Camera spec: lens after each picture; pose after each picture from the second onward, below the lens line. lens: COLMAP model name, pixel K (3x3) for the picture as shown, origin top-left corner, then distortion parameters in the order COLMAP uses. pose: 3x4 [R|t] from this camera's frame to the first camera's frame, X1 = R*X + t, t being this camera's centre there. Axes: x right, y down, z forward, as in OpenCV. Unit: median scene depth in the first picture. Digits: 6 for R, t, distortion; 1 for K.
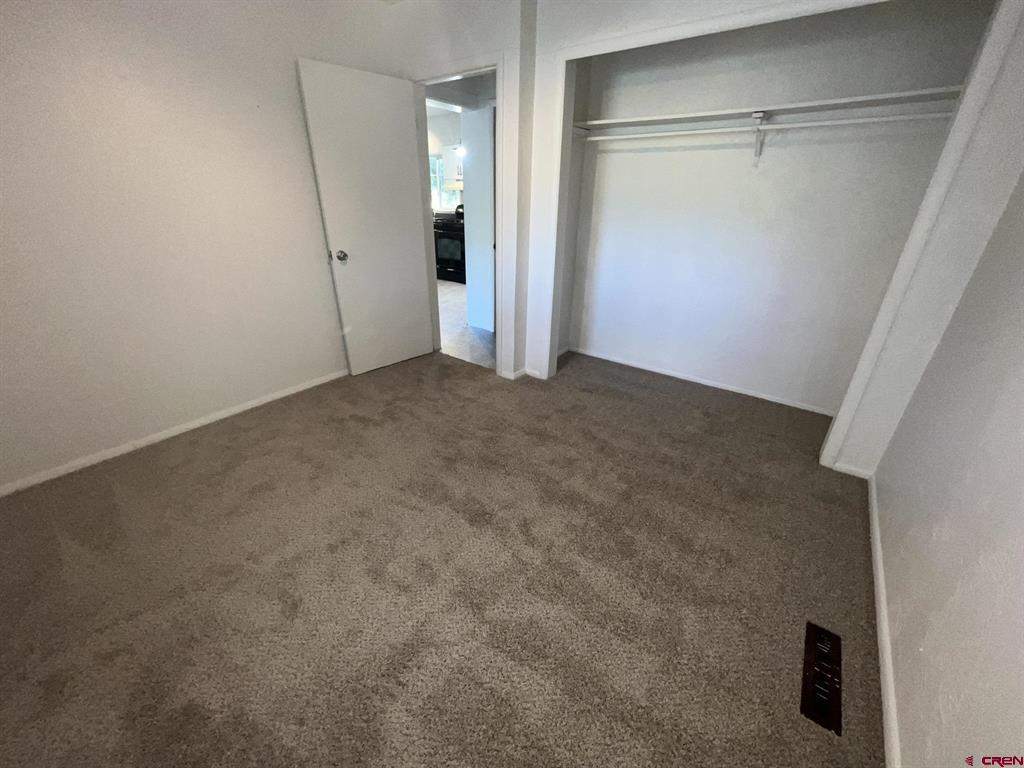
lens RADIAL K [[406.1, 0, 510.4], [0, 406.1, 387.3], [0, 0, 1]] dist [-0.001814, -0.000314]
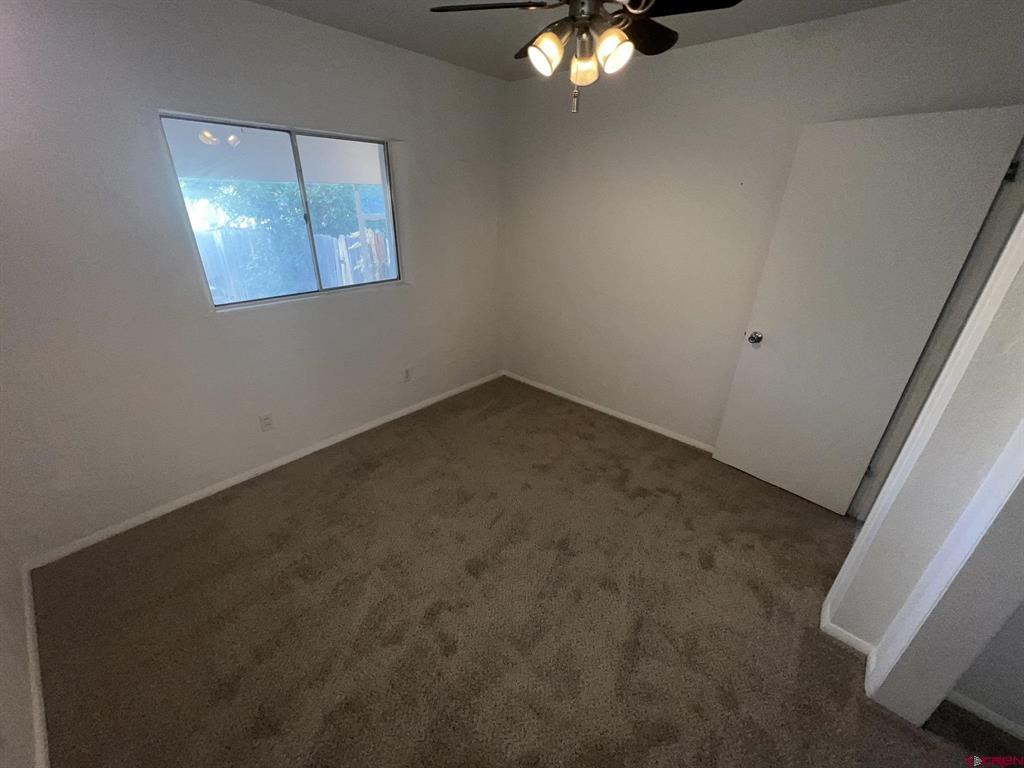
lens RADIAL K [[406.1, 0, 510.4], [0, 406.1, 387.3], [0, 0, 1]] dist [-0.001814, -0.000314]
pose [[-0.073432, 0.409396, -0.909397, 0.523221], [-0.448902, 0.800694, 0.396708, -0.401147], [0.890559, 0.437361, 0.124982, 0.544341]]
